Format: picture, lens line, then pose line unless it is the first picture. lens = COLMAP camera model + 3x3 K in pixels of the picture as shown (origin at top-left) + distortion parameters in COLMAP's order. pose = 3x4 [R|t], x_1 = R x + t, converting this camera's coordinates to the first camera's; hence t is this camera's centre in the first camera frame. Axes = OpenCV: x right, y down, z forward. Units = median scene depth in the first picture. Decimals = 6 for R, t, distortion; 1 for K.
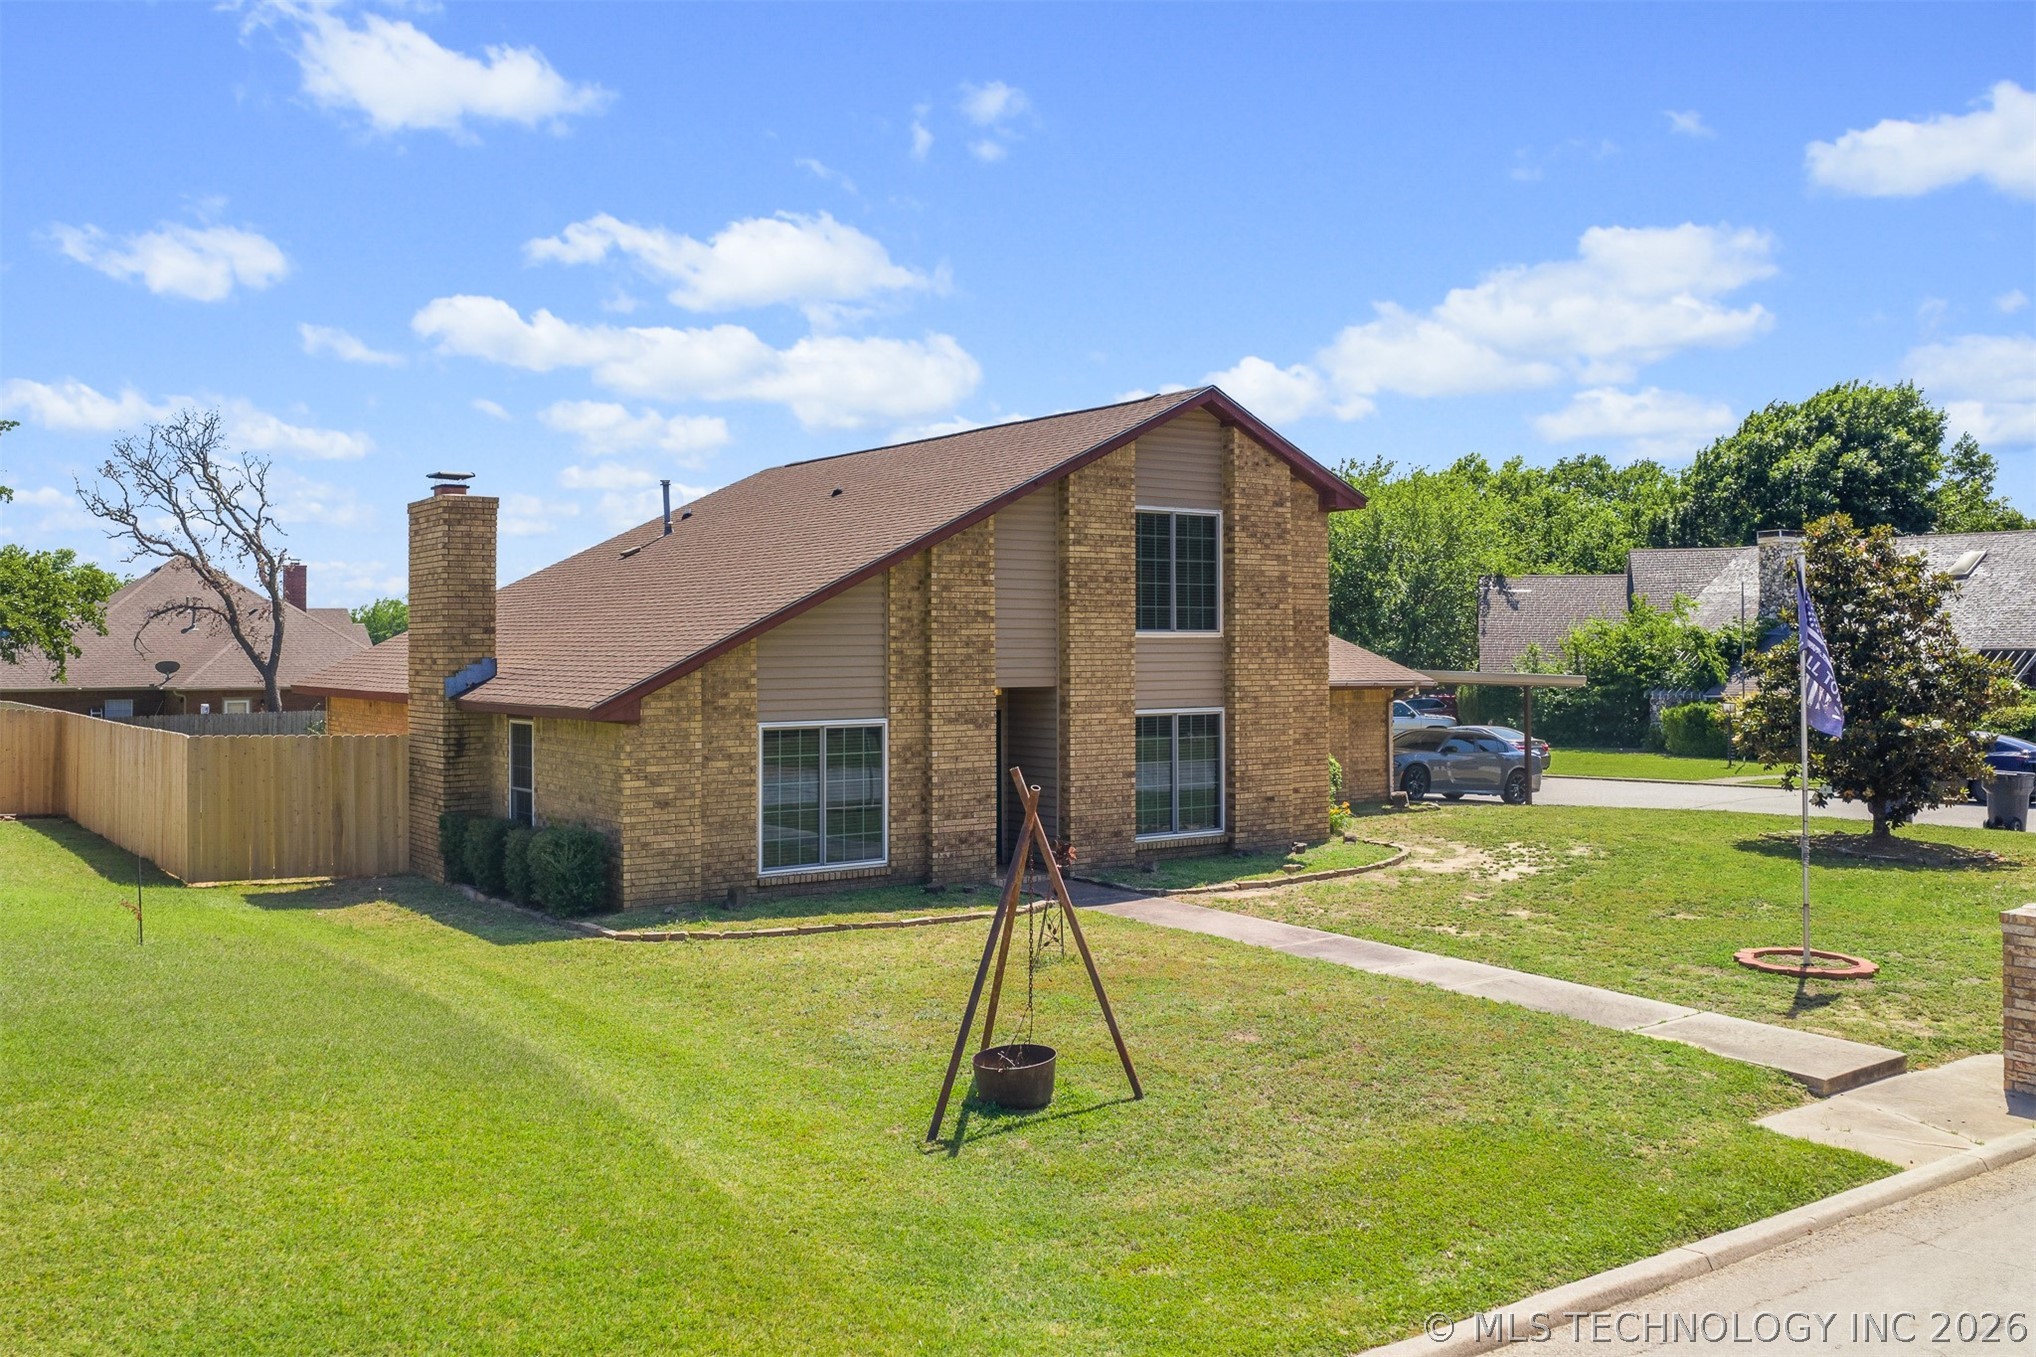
lens RADIAL K [[1715.4, 0, 1022.4], [0, 1715.4, 603.8], [0, 0, 1]] dist [-0.000643, -0.011348]
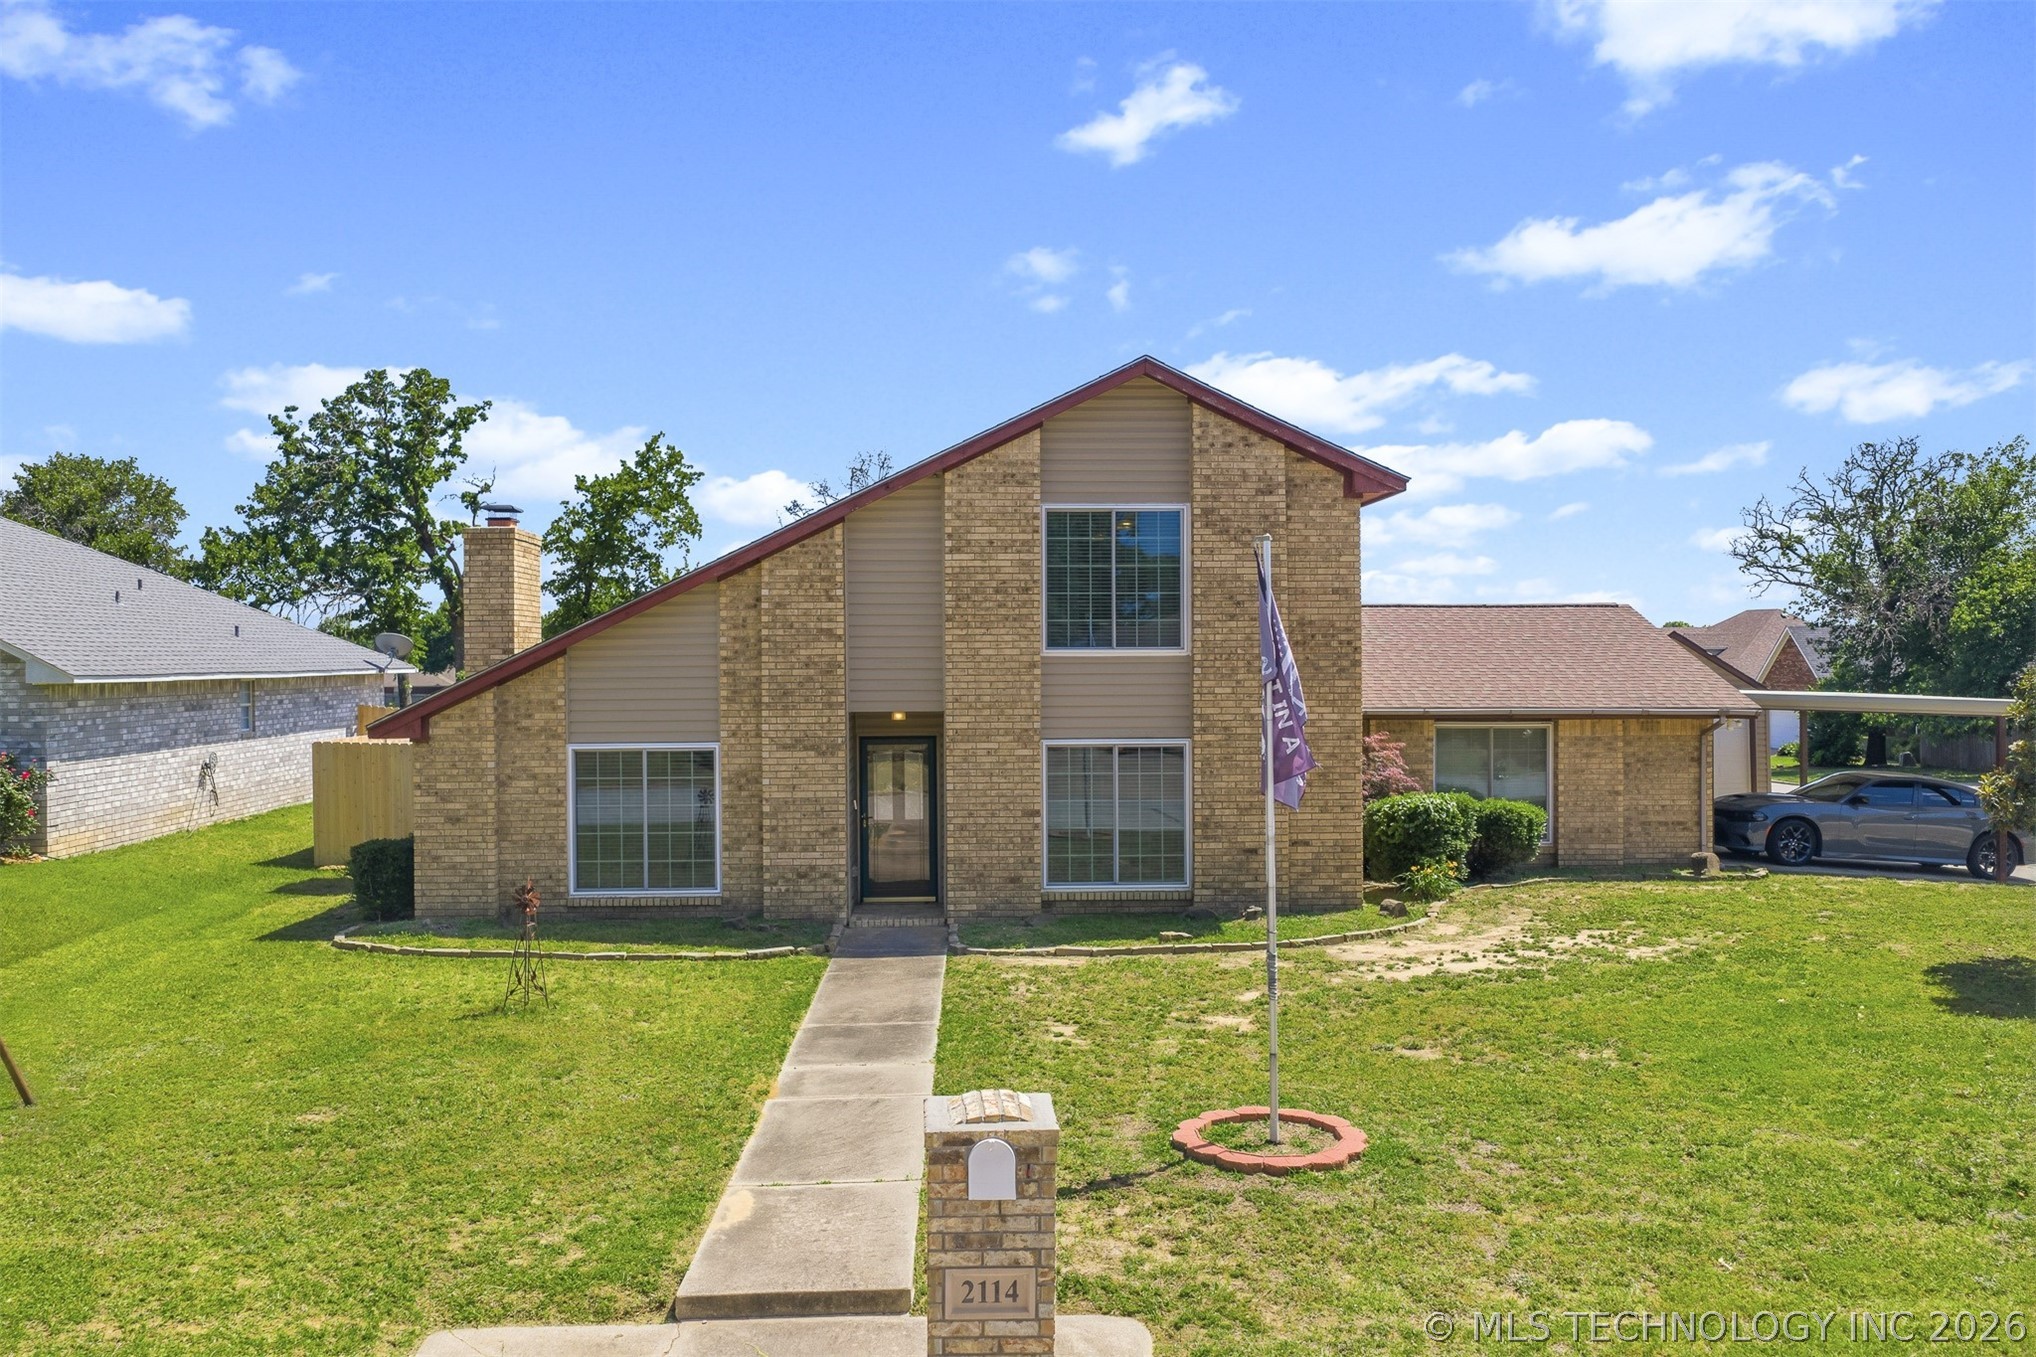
lens RADIAL K [[1686.5, 0, 1018.0], [0, 1686.5, 678.5], [0, 0, 1]] dist [0.014206, -0.017006]
pose [[0.833790, 0.005649, -0.552053, 0.570221], [0.015774, 0.999296, 0.034049, 0.001542], [0.551856, -0.037098, 0.833114, 0.303101]]
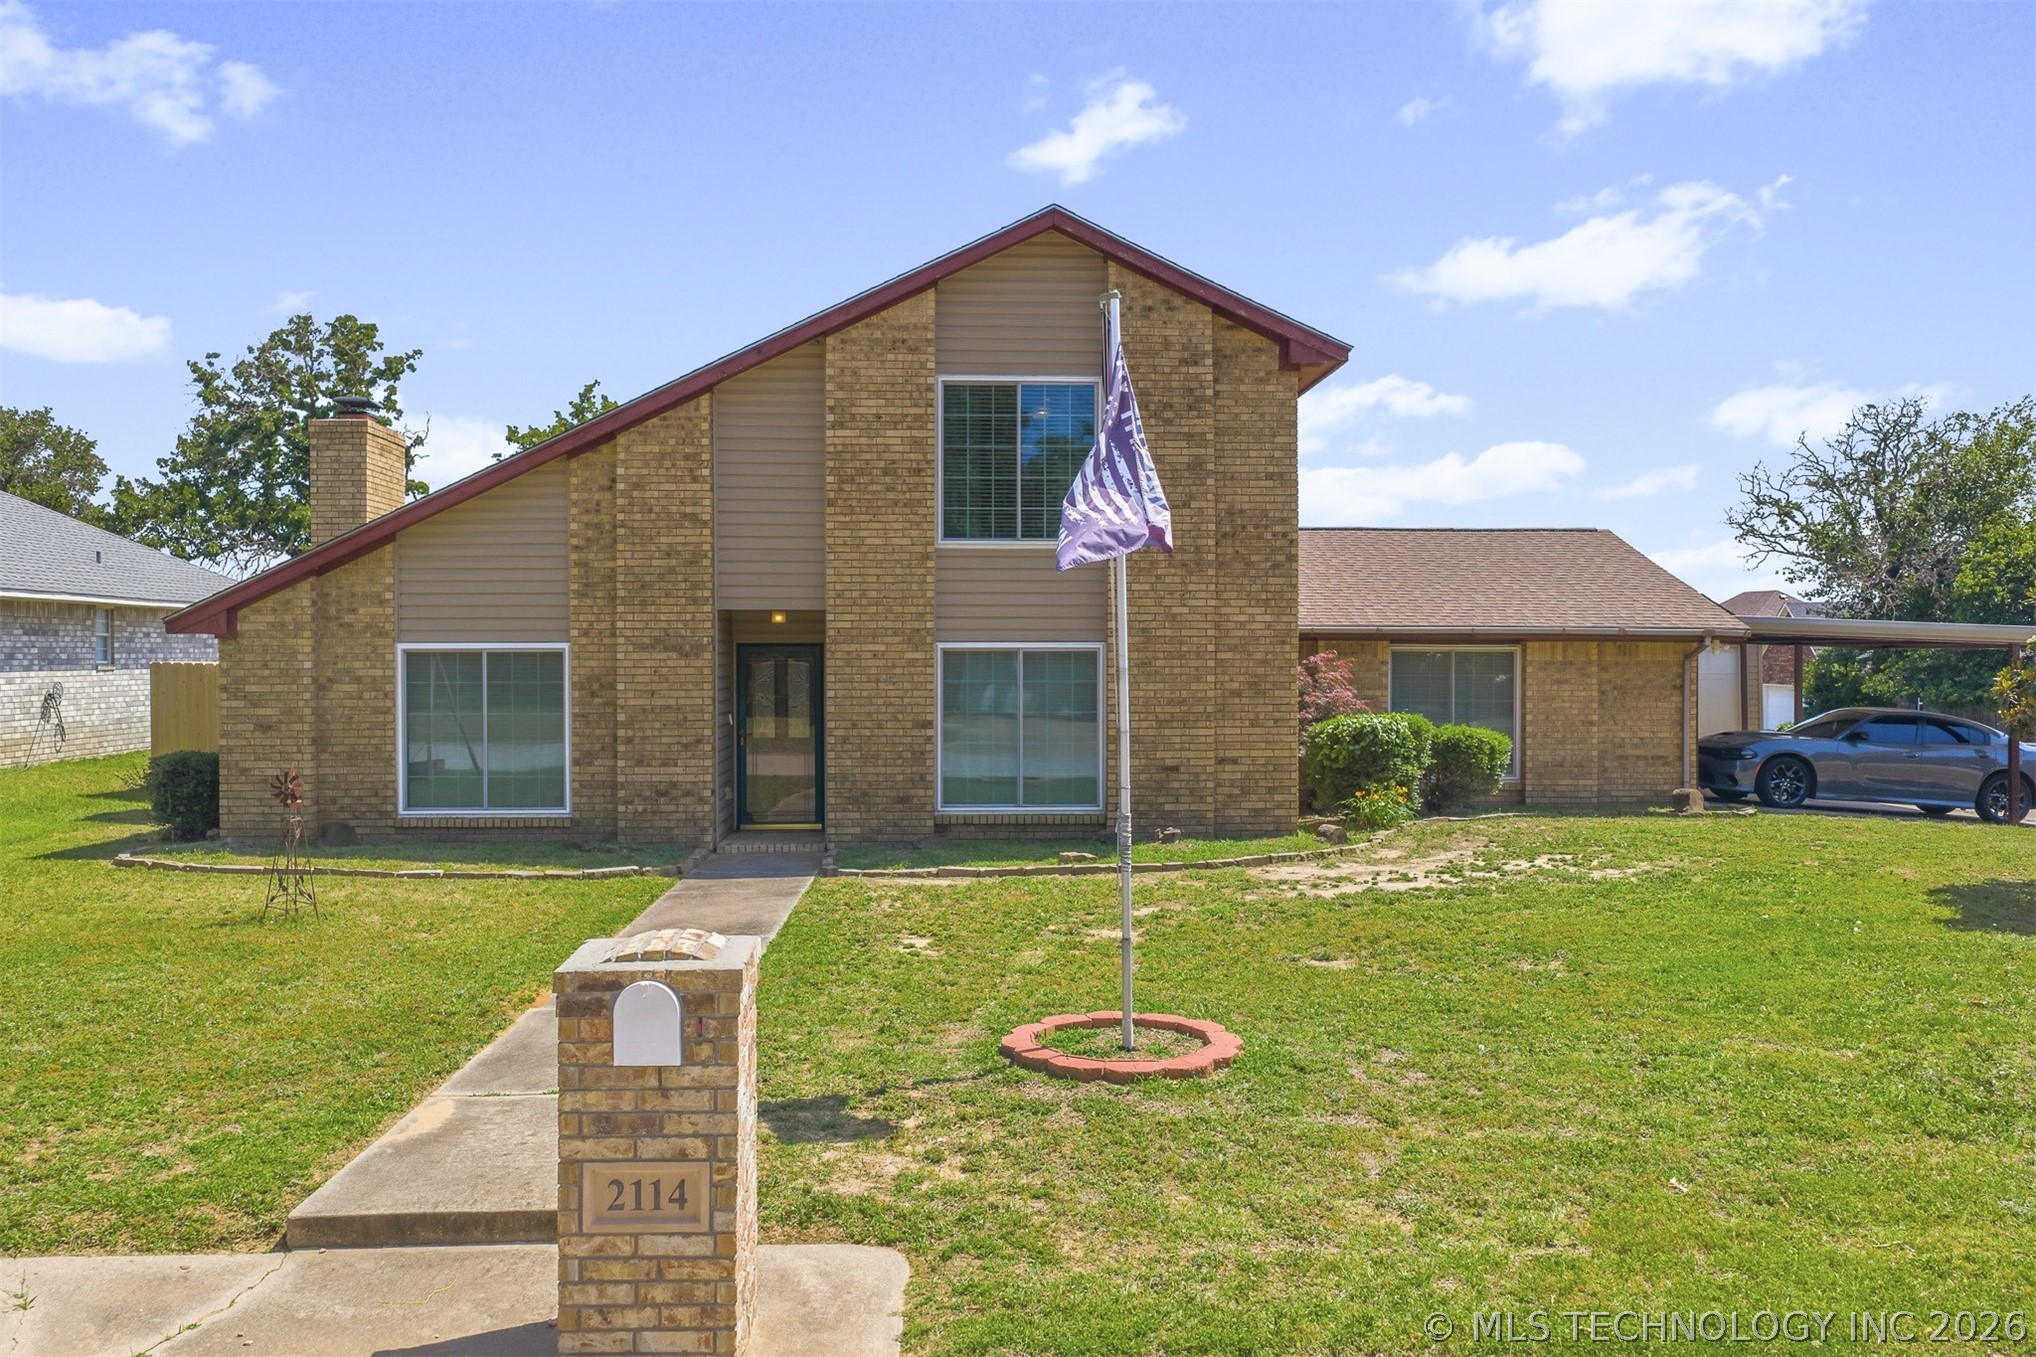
lens RADIAL K [[1710.3, 0, 1018.0], [0, 1710.3, 678.5], [0, 0, 1]] dist [0.008876, -0.010390]
pose [[0.836519, 0.010413, -0.547839, 0.557973], [0.010310, 0.999343, 0.034738, 0.056362], [0.547841, -0.034707, 0.835862, 0.408778]]
